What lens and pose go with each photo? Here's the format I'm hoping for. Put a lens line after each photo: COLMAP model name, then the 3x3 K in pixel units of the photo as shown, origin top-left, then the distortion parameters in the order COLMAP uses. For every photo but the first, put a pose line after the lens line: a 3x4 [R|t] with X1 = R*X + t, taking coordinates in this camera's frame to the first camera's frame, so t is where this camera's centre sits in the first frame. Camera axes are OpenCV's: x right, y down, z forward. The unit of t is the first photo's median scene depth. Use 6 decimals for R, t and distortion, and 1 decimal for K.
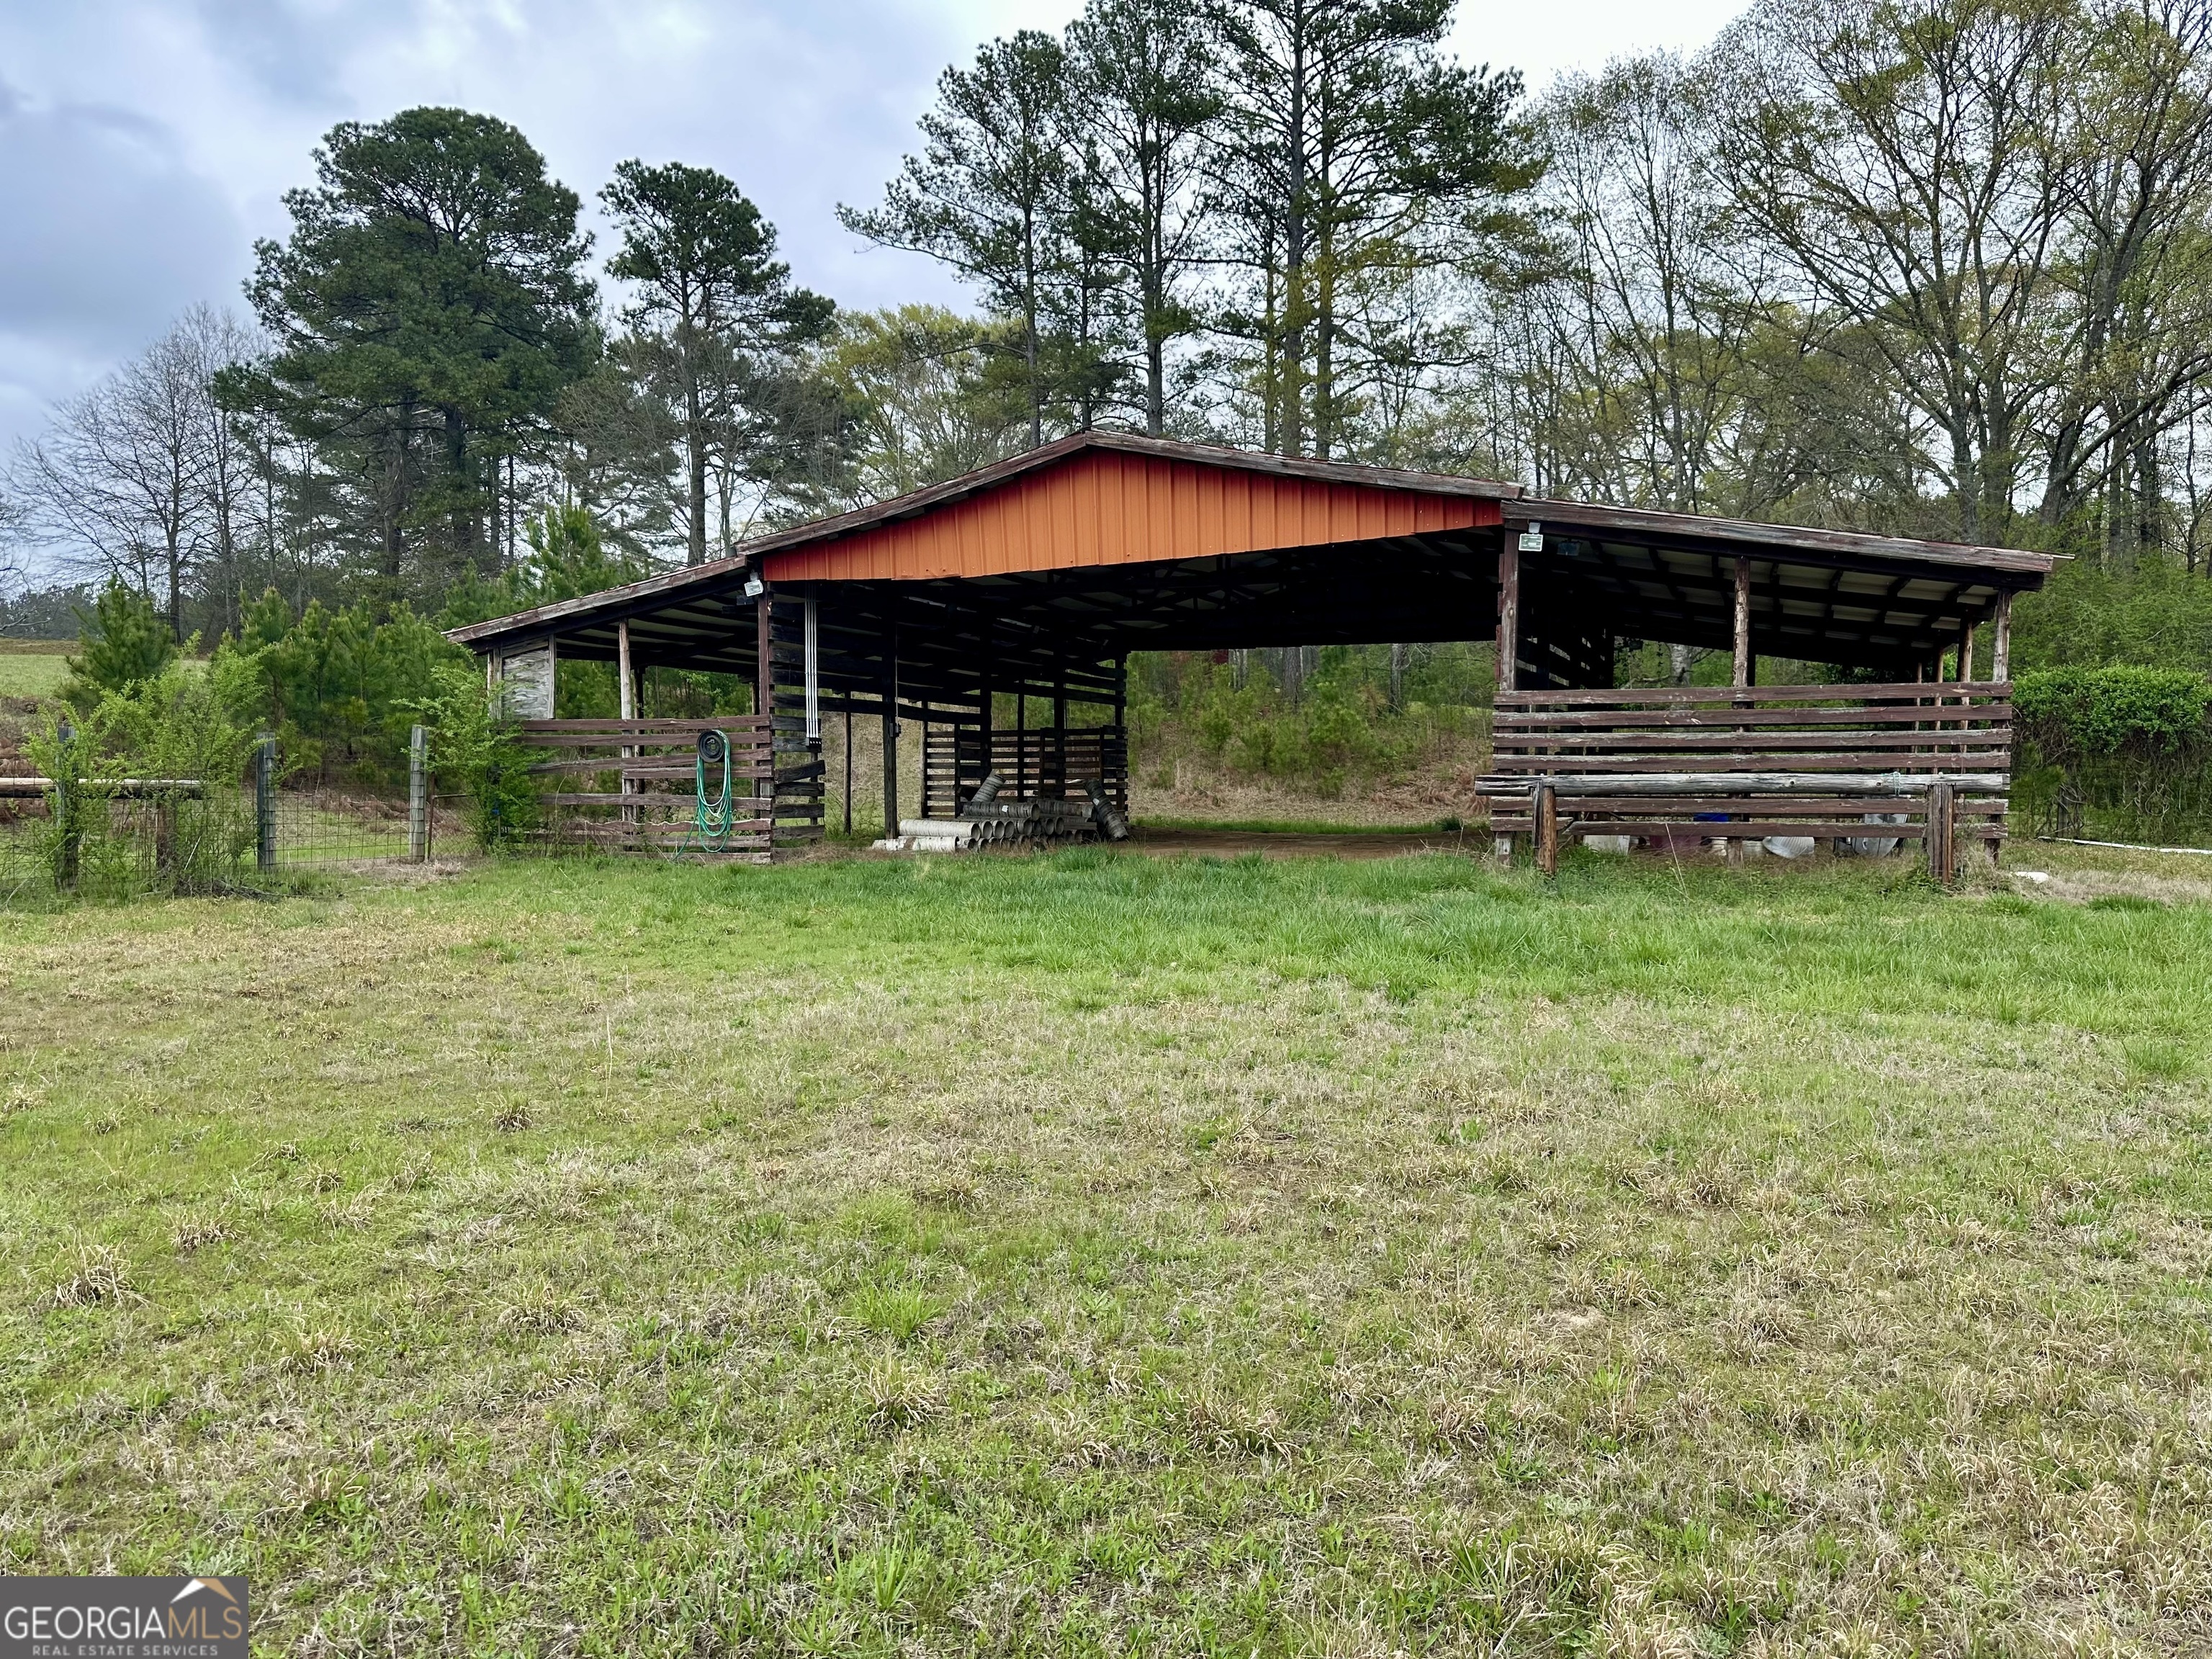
lens RADIAL K [[1533.7, 0, 1106.0], [0, 1533.7, 829.5], [0, 0, 1]] dist [0.166970, -0.199162]
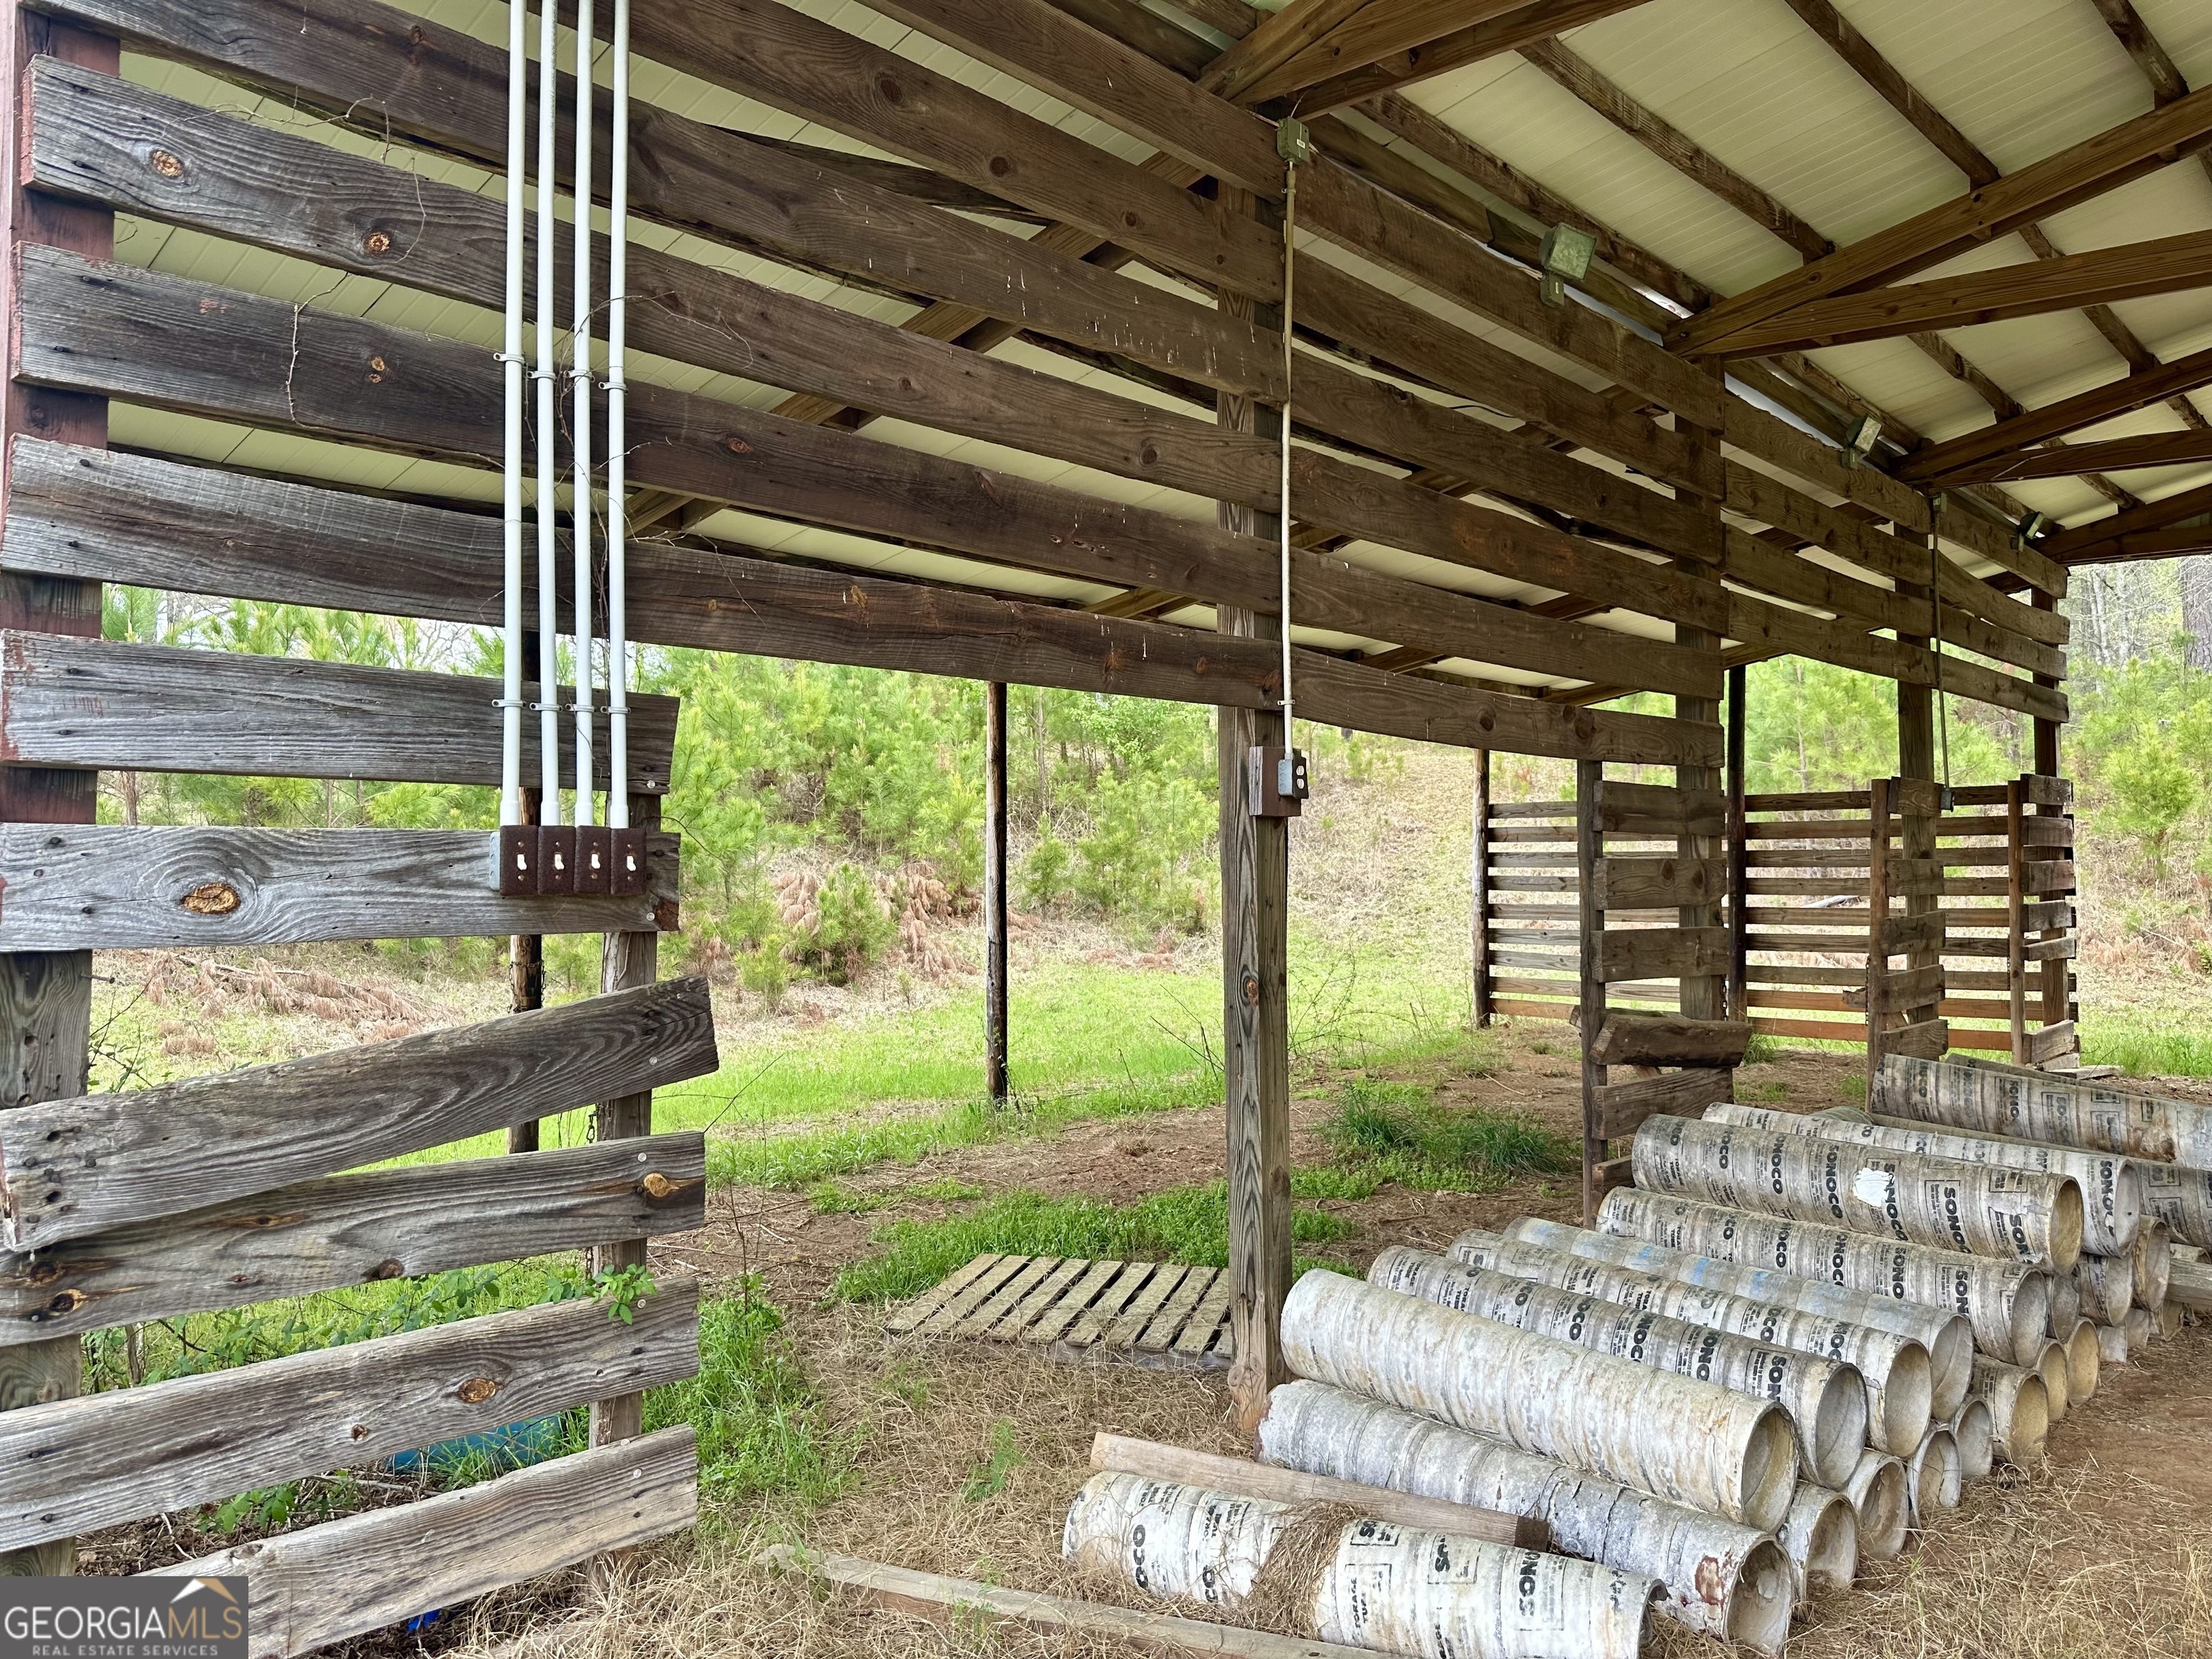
lens RADIAL K [[1533.7, 0, 1106.0], [0, 1533.7, 829.5], [0, 0, 1]] dist [0.166970, -0.199162]
pose [[0.934281, -0.014576, -0.356239, -0.064124], [-0.005907, 0.998394, -0.056340, -0.033737], [0.356489, 0.054742, 0.932695, 0.581979]]
